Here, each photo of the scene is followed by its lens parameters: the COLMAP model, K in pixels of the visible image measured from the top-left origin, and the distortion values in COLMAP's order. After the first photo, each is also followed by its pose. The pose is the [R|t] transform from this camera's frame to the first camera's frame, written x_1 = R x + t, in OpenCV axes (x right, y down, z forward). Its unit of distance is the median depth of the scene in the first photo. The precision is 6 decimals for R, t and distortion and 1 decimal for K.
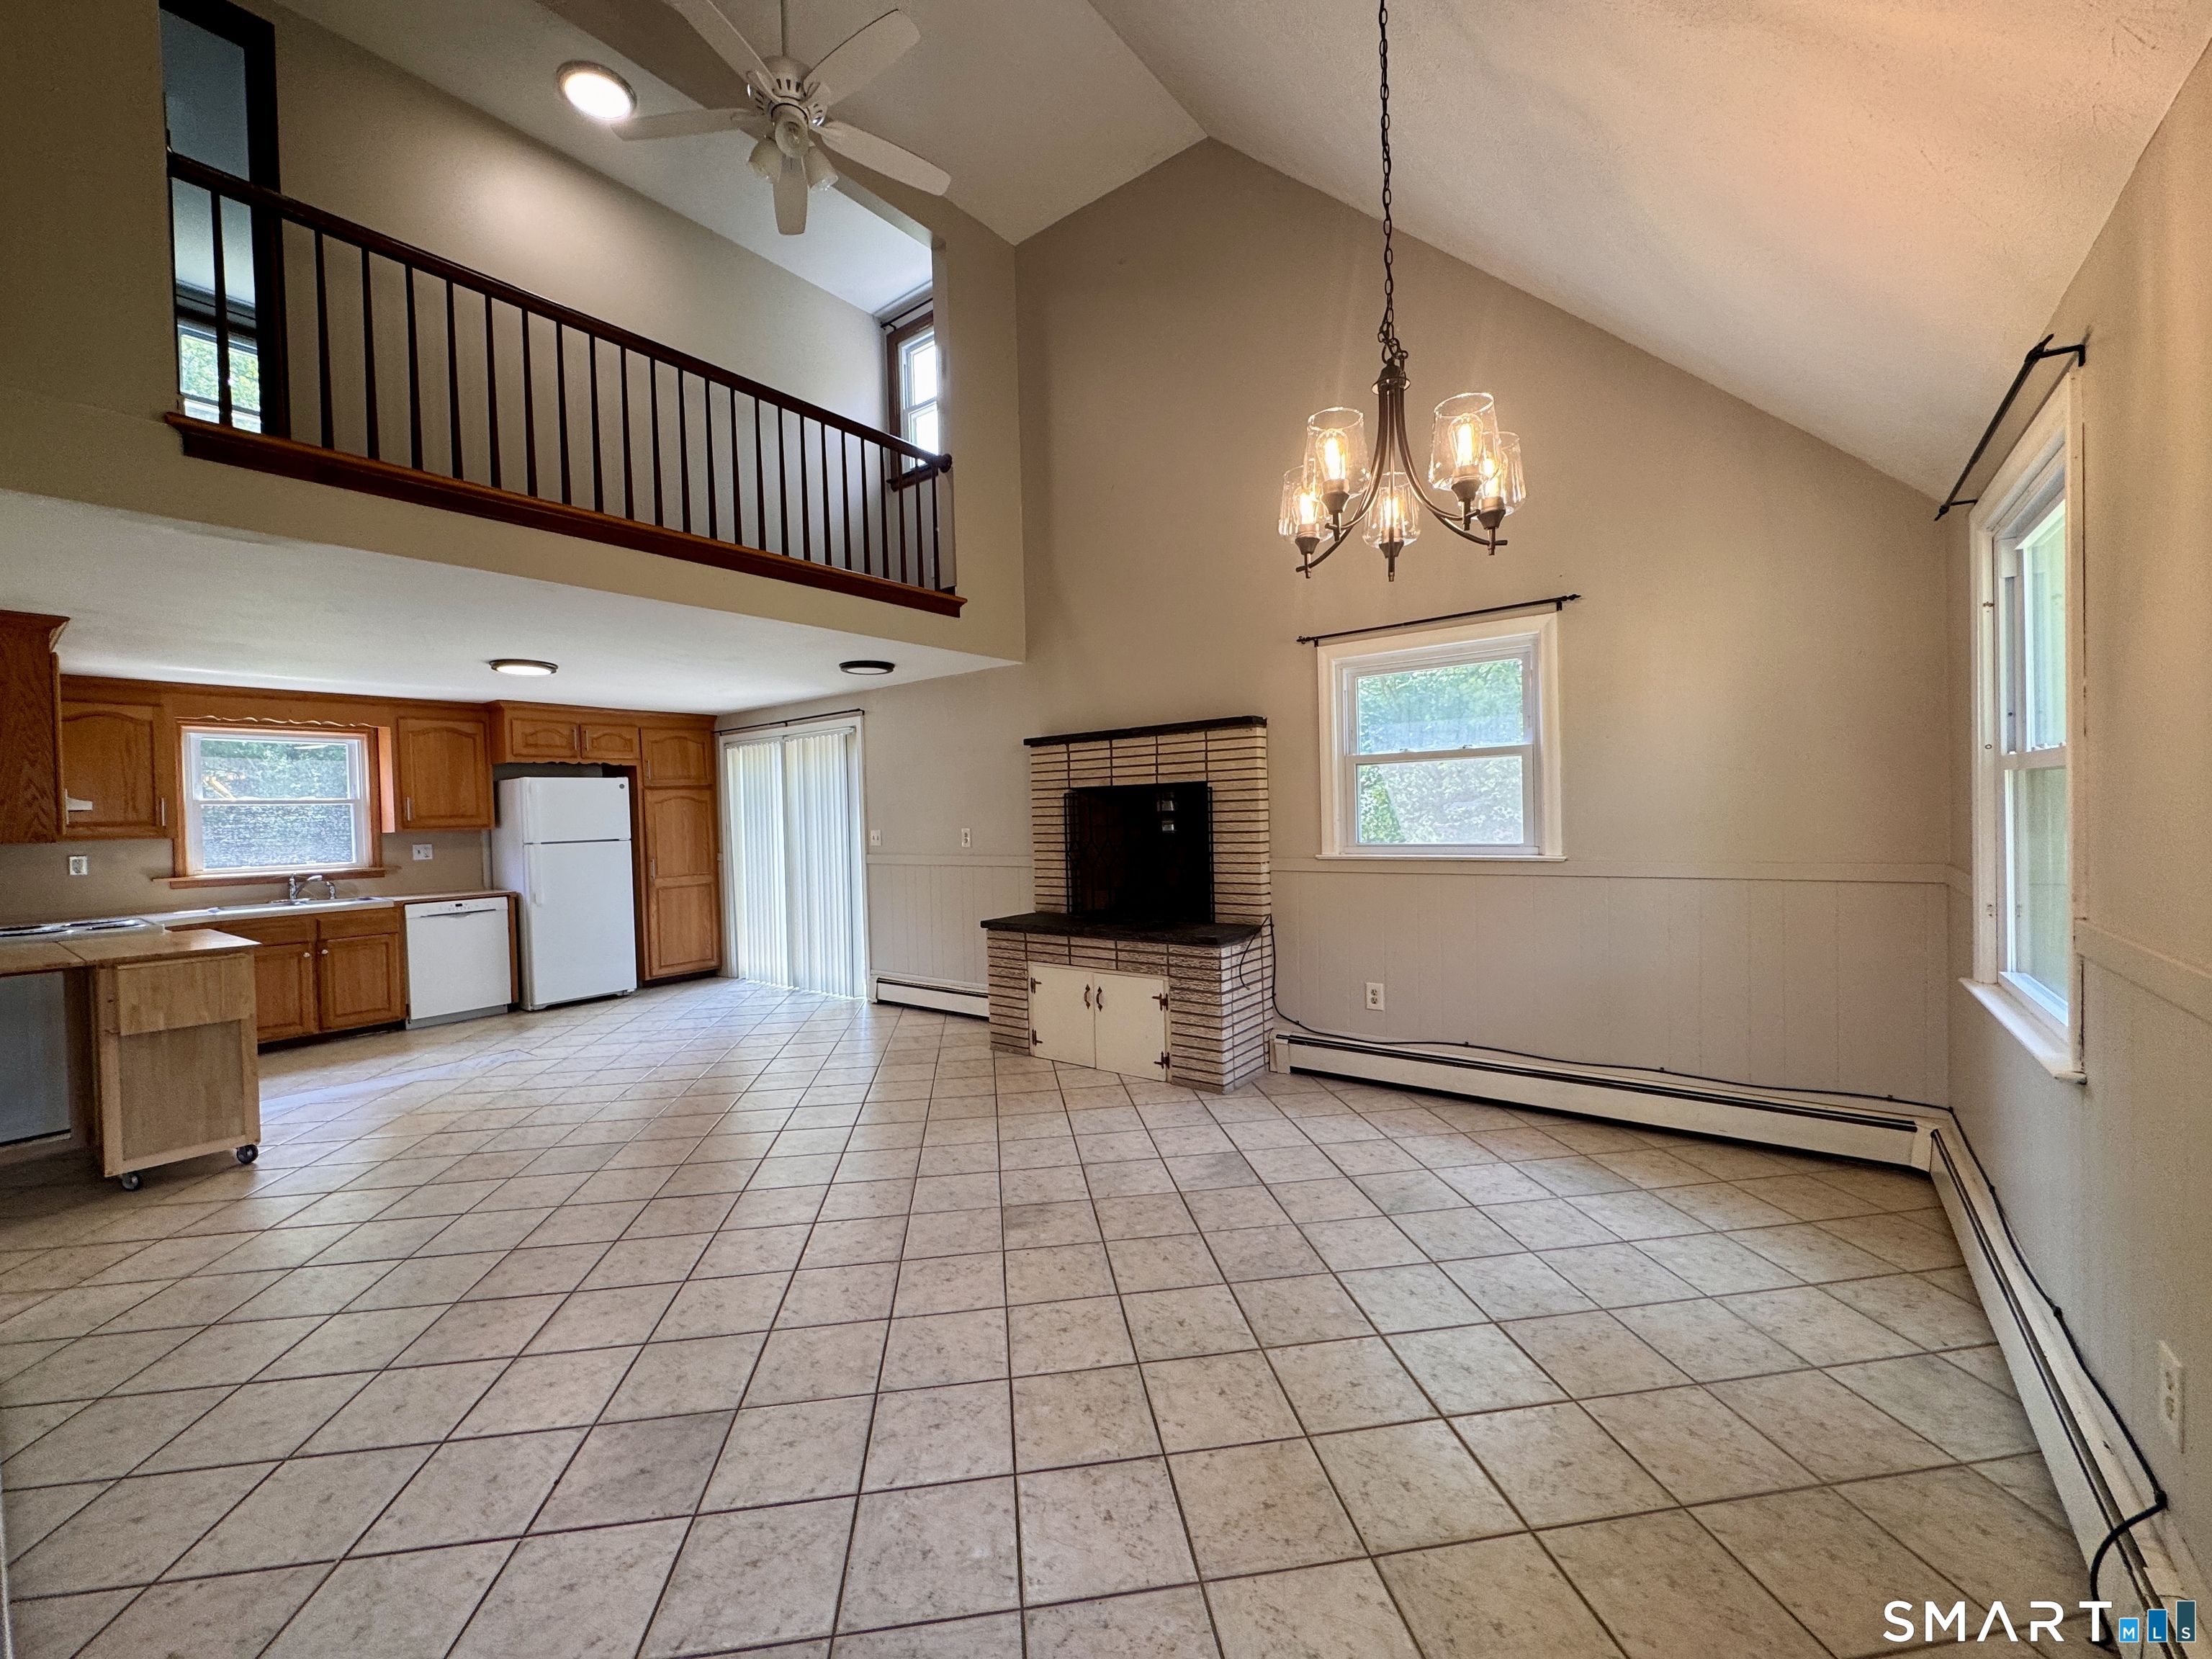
lens RADIAL K [[884.7, 0, 1104.6], [0, 884.7, 833.2], [0, 0, 1]] dist [-0.003759, 0.000387]
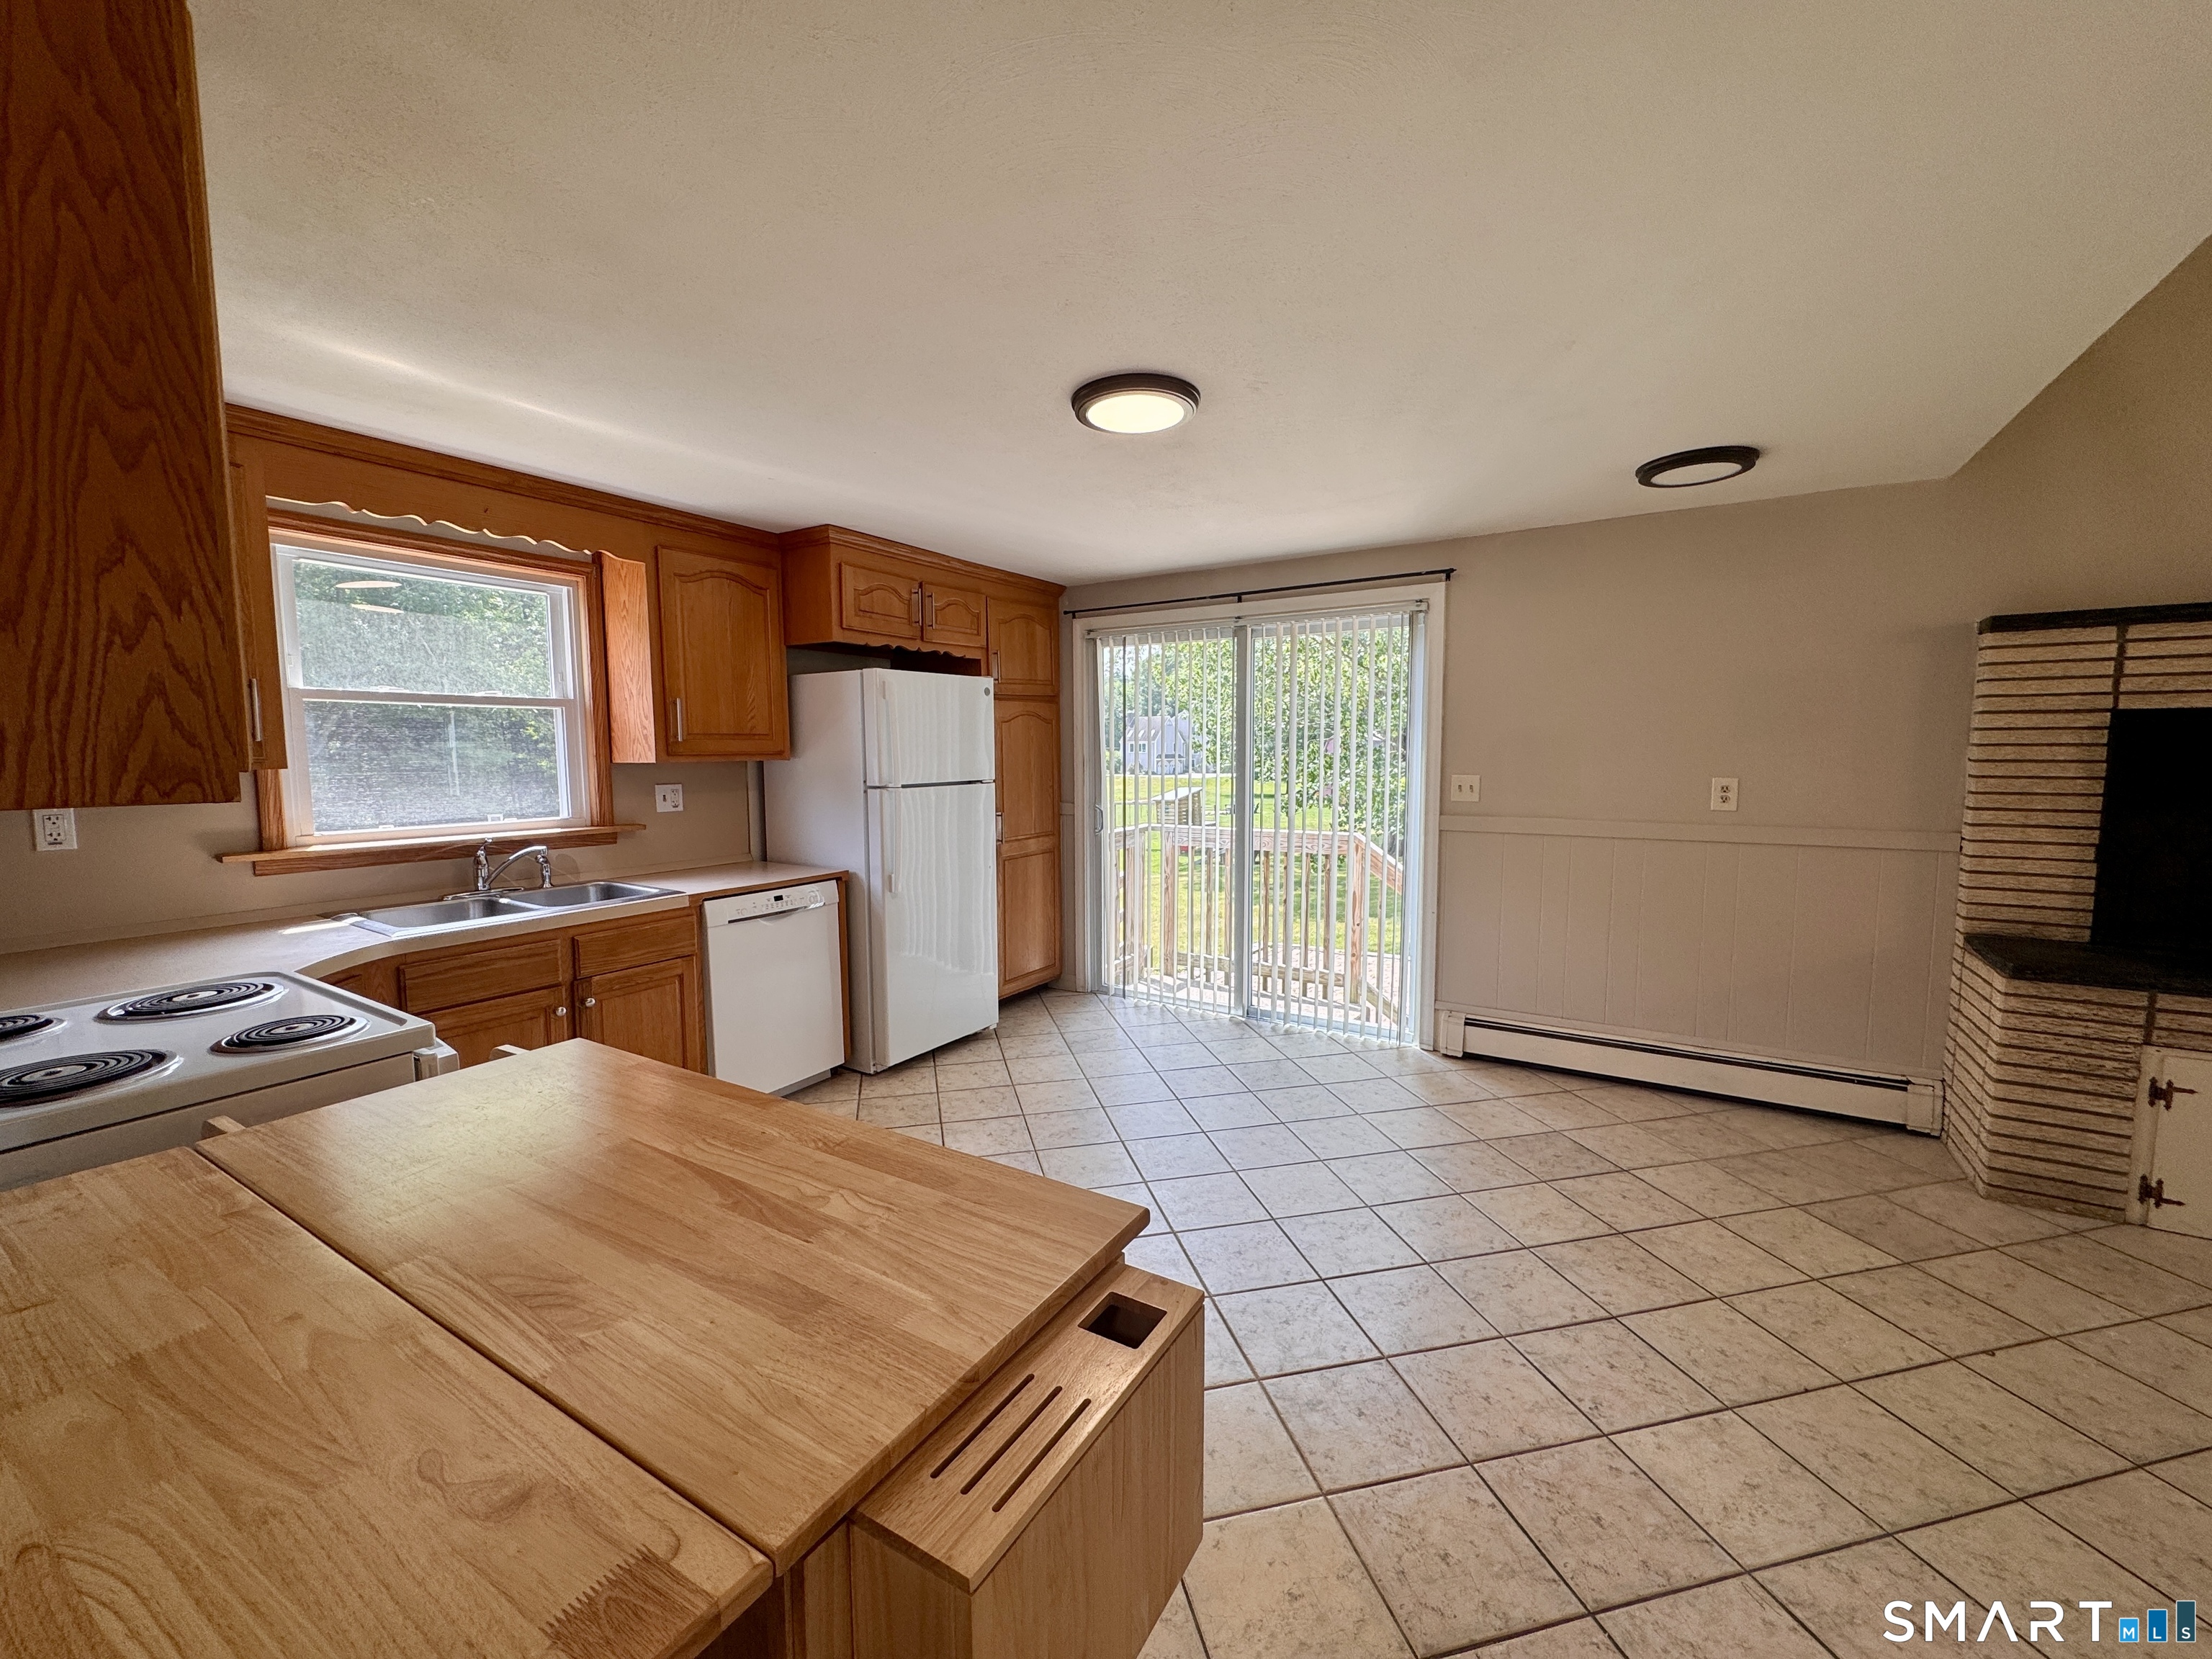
lens RADIAL K [[884.7, 0, 1104.7], [0, 884.7, 828.7], [0, 0, 1]] dist [-0.003759, 0.000387]
pose [[0.995678, 0.013781, 0.091842, -0.722979], [-0.019938, 0.997590, 0.066465, -0.002789], [-0.090704, -0.068009, 0.993553, 0.545865]]
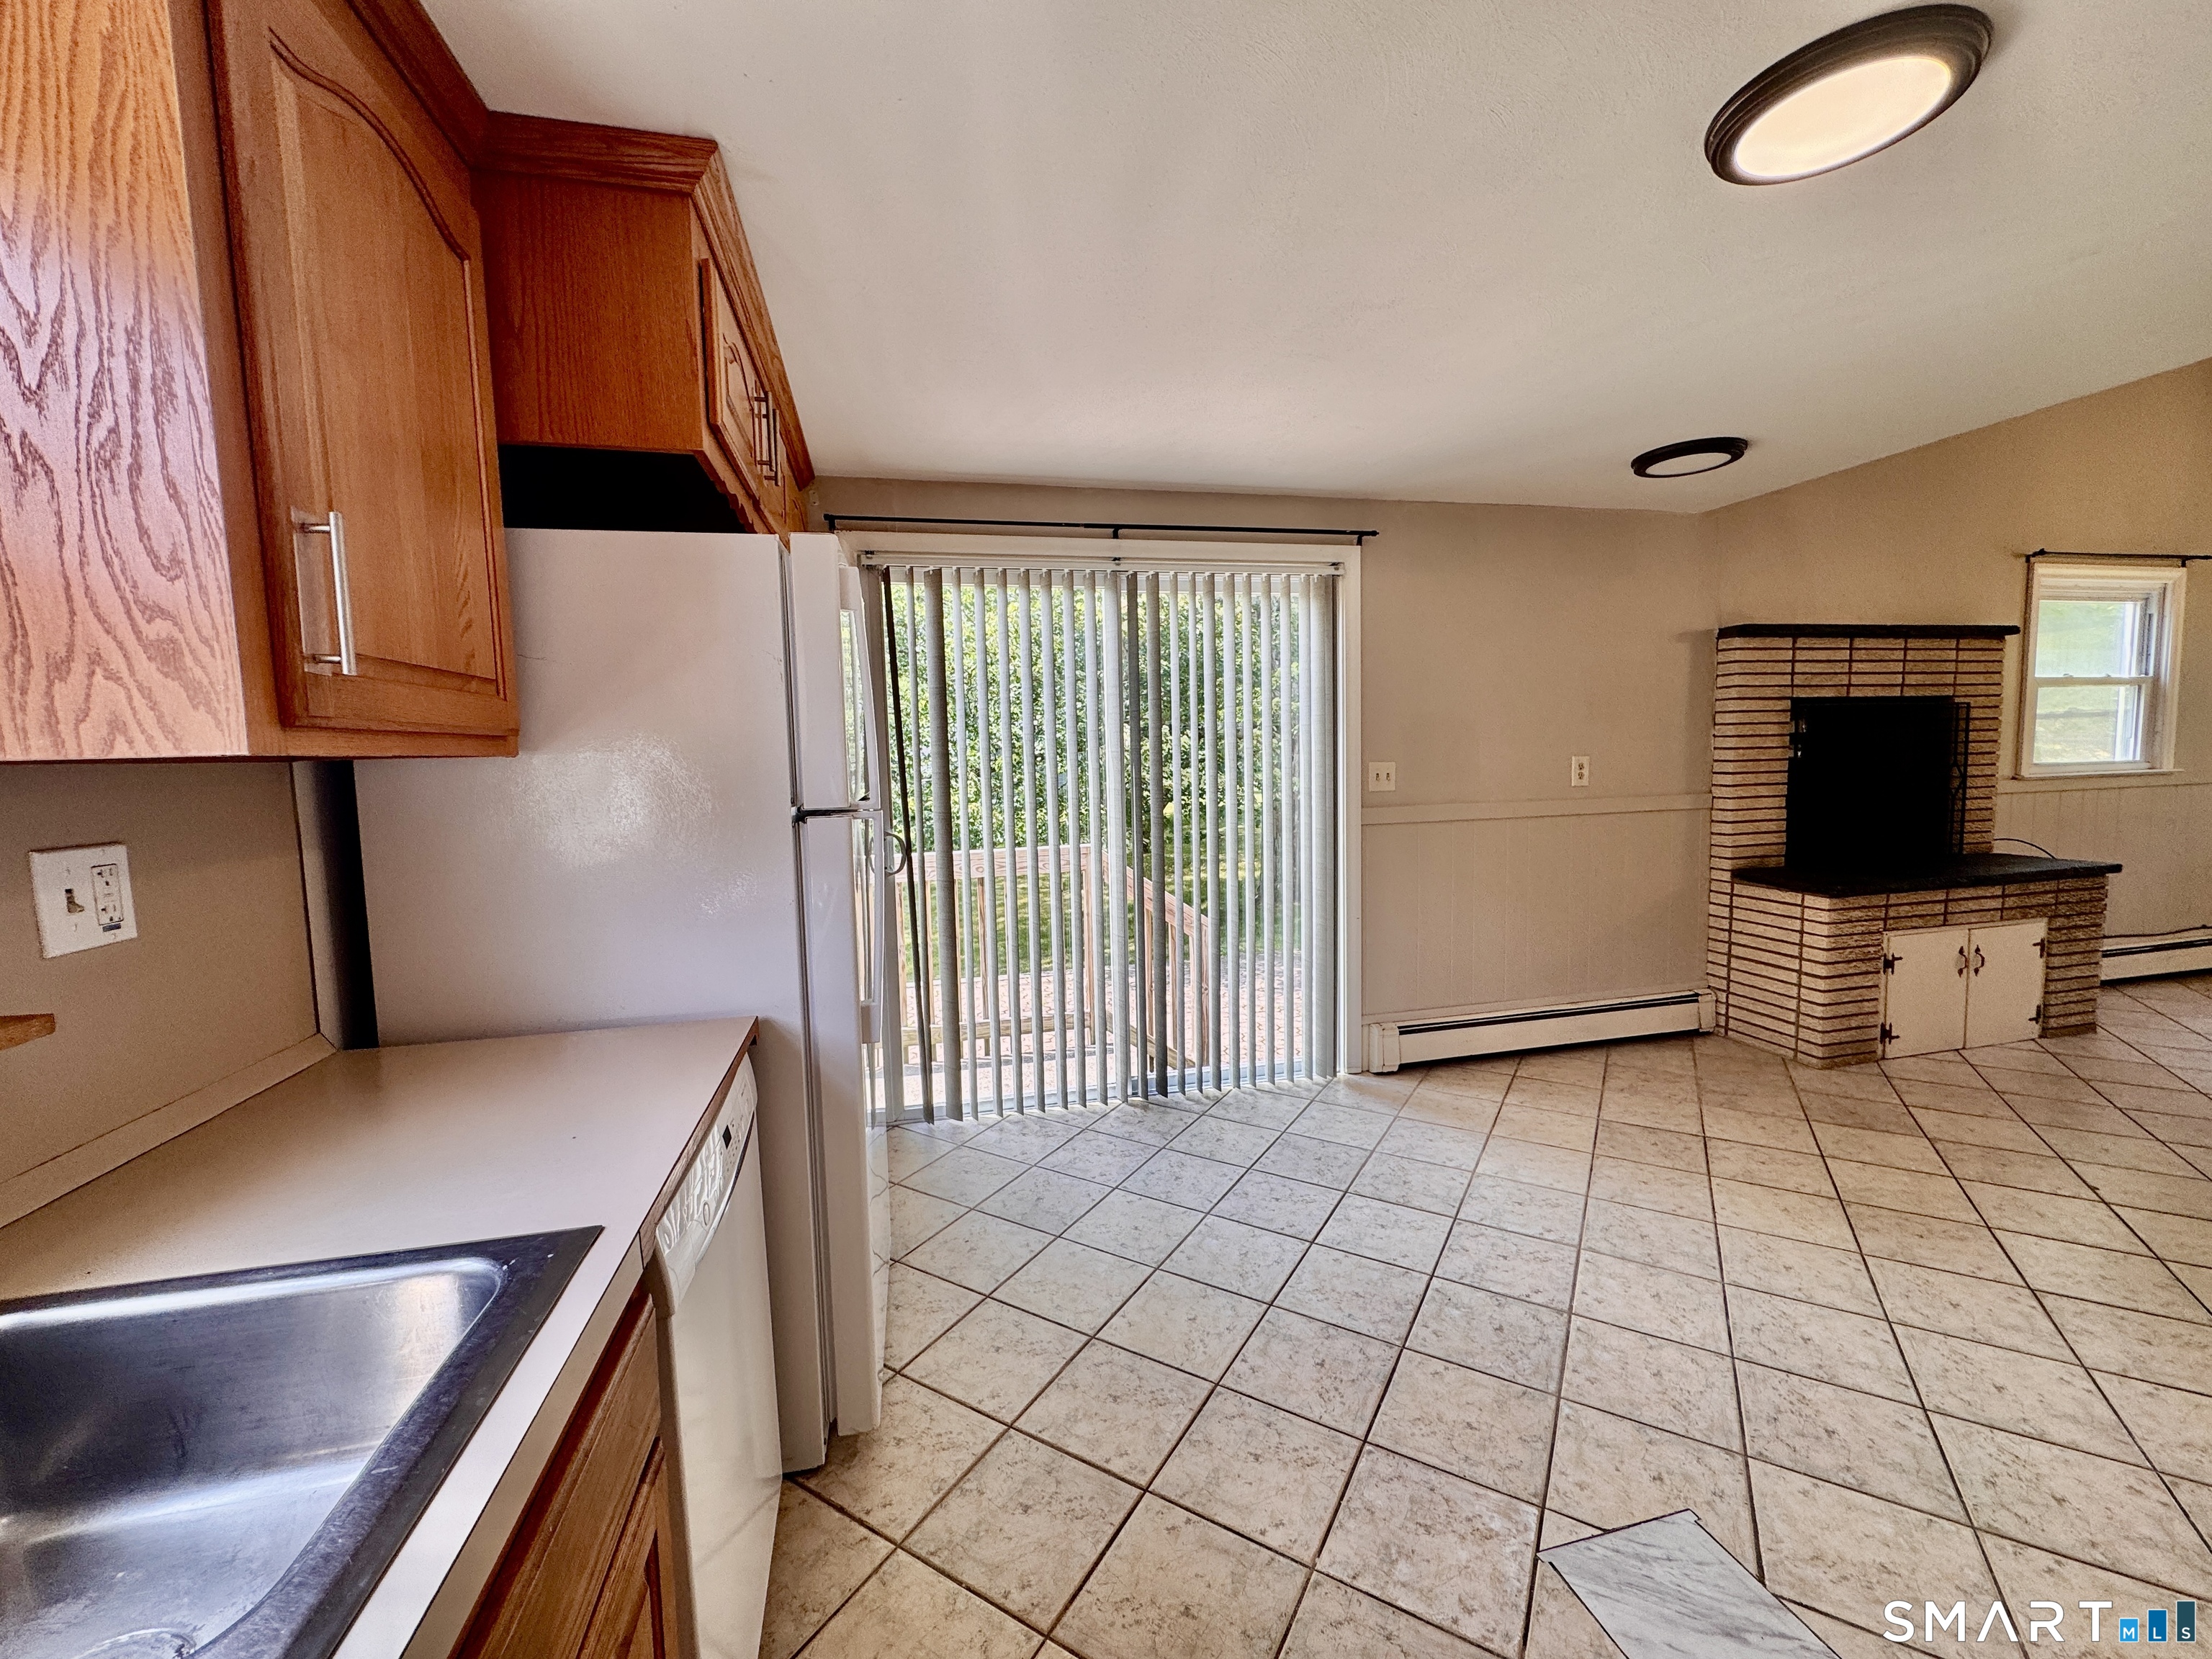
lens RADIAL K [[884.7, 0, 1103.9], [0, 884.7, 830.1], [0, 0, 1]] dist [-0.003759, 0.000387]
pose [[0.635696, -0.054781, 0.769993, -1.026723], [0.025131, 0.998419, 0.050285, 0.008476], [-0.771530, -0.012615, 0.636068, 1.014585]]
